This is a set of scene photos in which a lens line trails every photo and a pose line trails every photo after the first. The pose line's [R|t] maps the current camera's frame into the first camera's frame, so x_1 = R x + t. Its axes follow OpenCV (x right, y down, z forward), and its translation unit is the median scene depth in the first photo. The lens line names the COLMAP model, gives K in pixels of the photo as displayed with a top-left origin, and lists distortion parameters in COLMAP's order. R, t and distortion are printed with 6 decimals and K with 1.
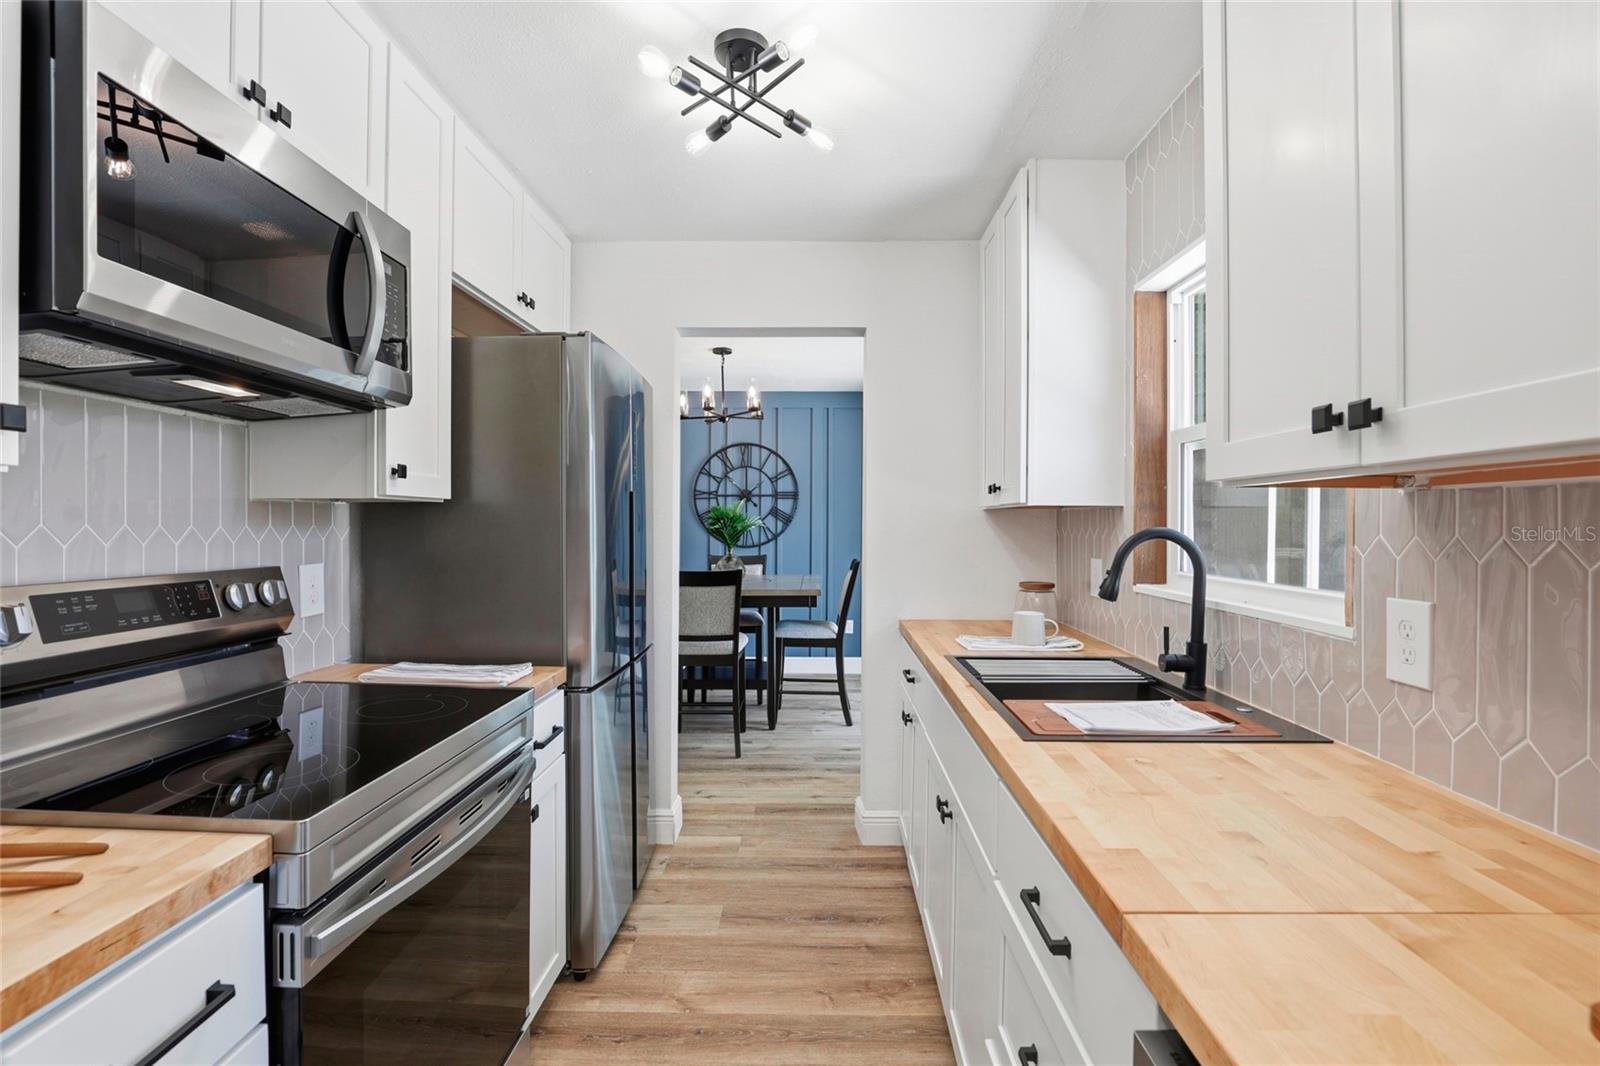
lens RADIAL K [[734.9, 0, 803.9], [0, 734.9, 530.0], [0, 0, 1]] dist [-0.037494, 0.008196]
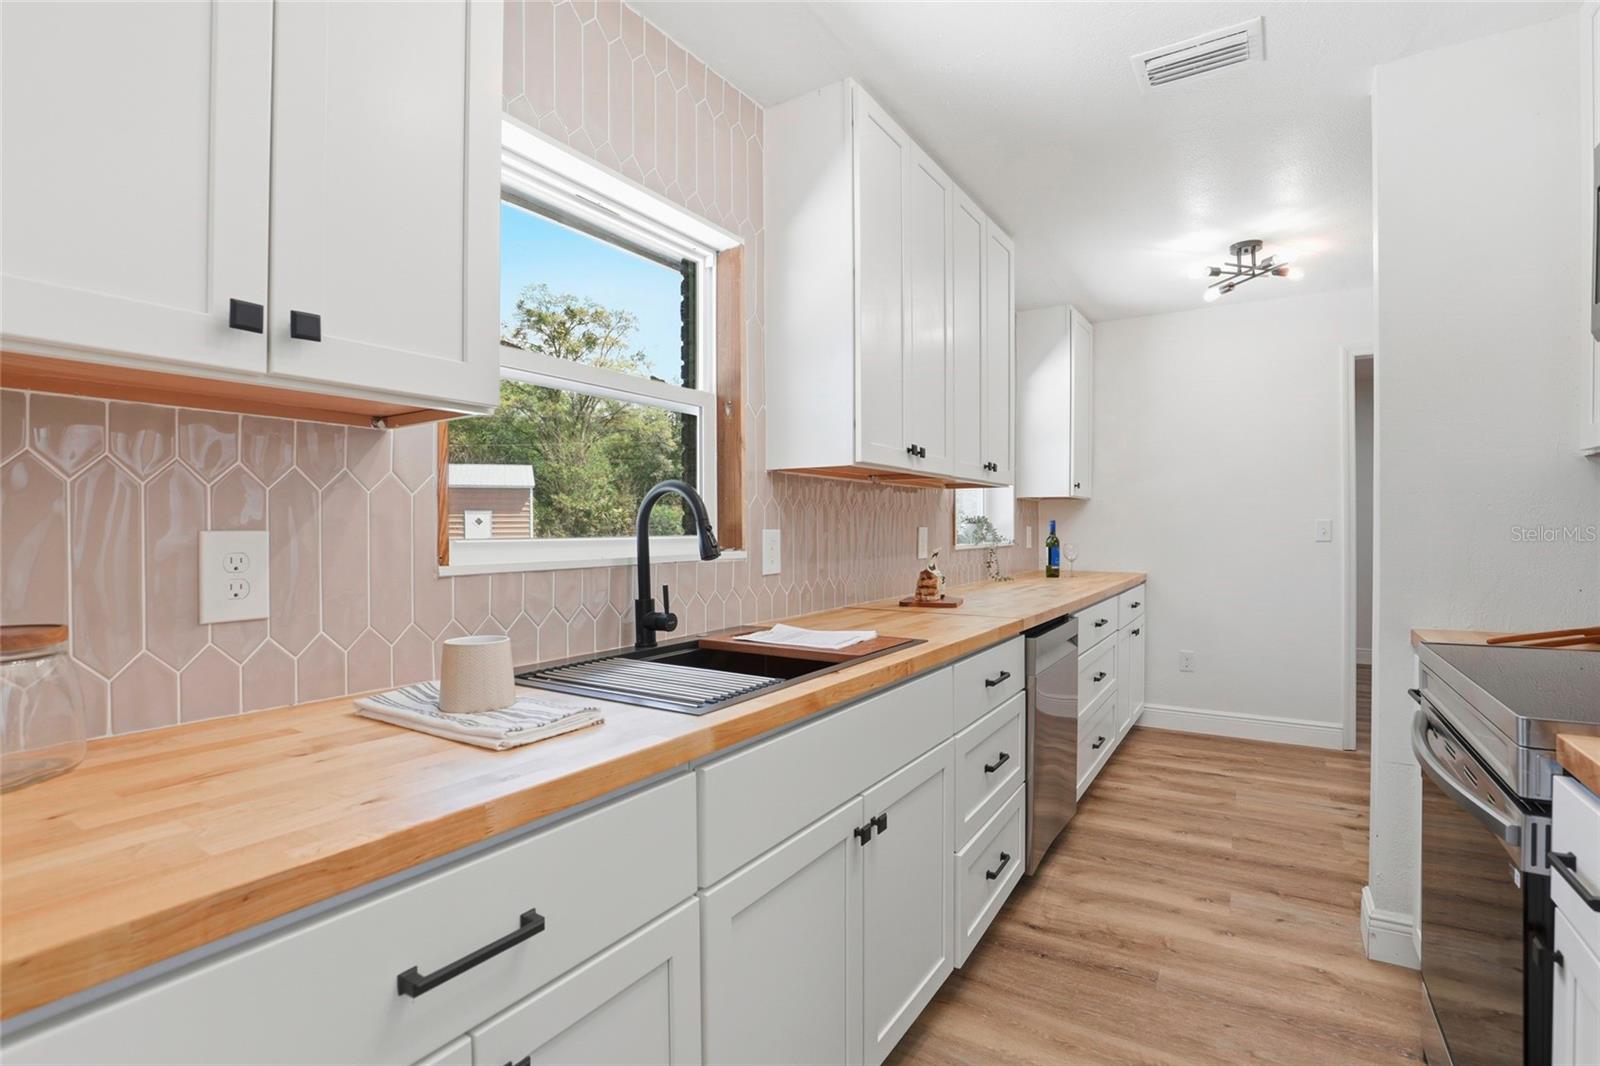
lens RADIAL K [[737.8, 0, 806.2], [0, 737.8, 528.2], [0, 0, 1]] dist [-0.035845, 0.000901]
pose [[-0.854719, -0.004306, 0.519072, -0.128504], [0.000961, 0.999951, 0.009877, 0.041448], [-0.519089, 0.008941, -0.854673, 1.383991]]
